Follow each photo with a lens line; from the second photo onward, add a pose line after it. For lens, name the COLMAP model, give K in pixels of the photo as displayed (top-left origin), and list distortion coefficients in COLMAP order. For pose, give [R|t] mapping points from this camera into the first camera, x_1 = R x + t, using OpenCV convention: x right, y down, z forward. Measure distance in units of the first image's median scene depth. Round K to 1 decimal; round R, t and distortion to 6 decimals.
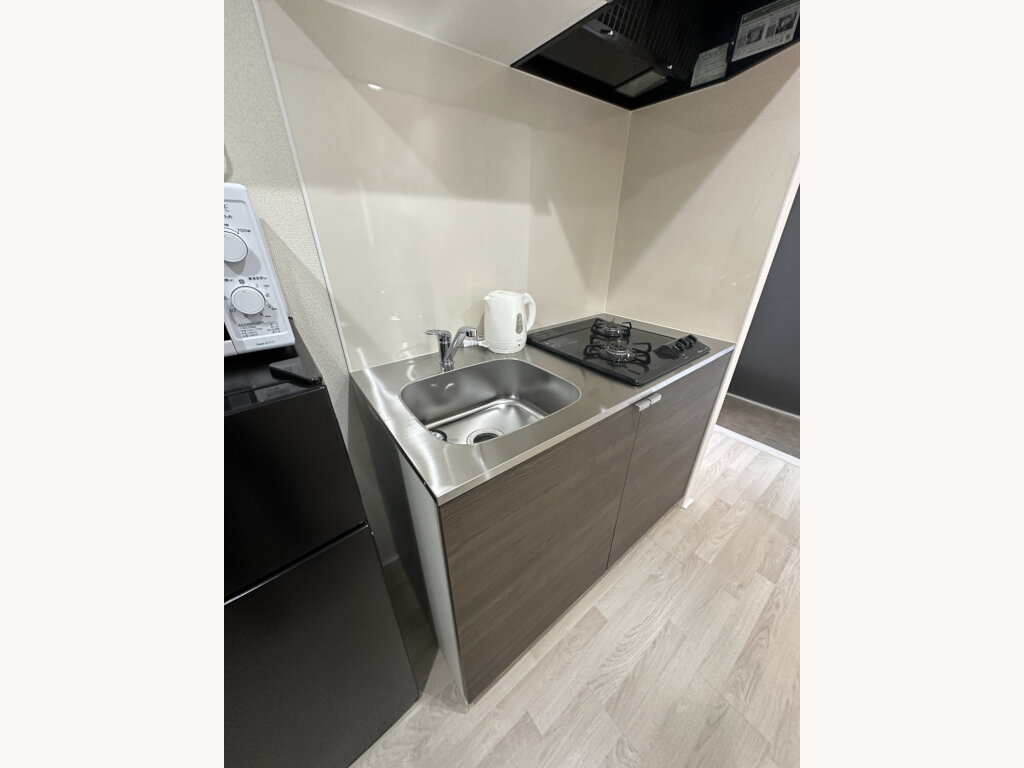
lens RADIAL K [[307.0, 0, 512.0], [0, 307.0, 384.0], [0, 0, 1]] dist [0.001086, 0.000049]
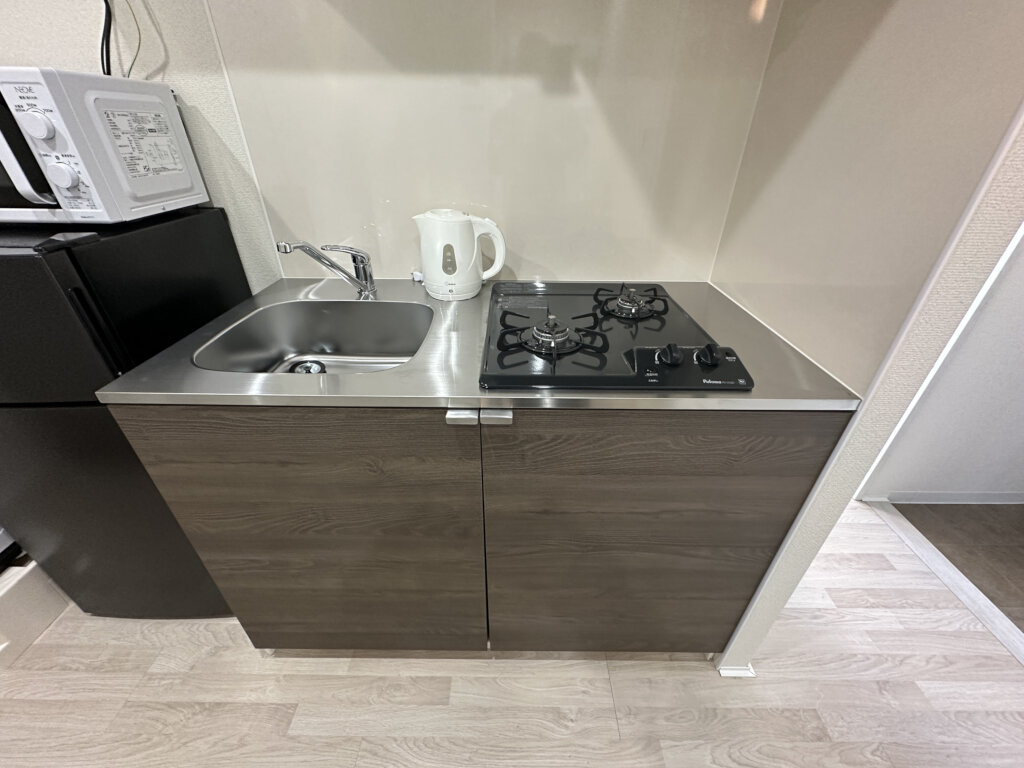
lens RADIAL K [[407.9, 0, 512.0], [0, 407.9, 384.0], [0, 0, 1]] dist [-0.000995, 0.000060]
pose [[0.789475, 0.327129, -0.519341, 0.746399], [-0.284073, 0.944796, 0.163286, -0.127243], [0.544087, 0.018621, 0.838822, 0.317285]]
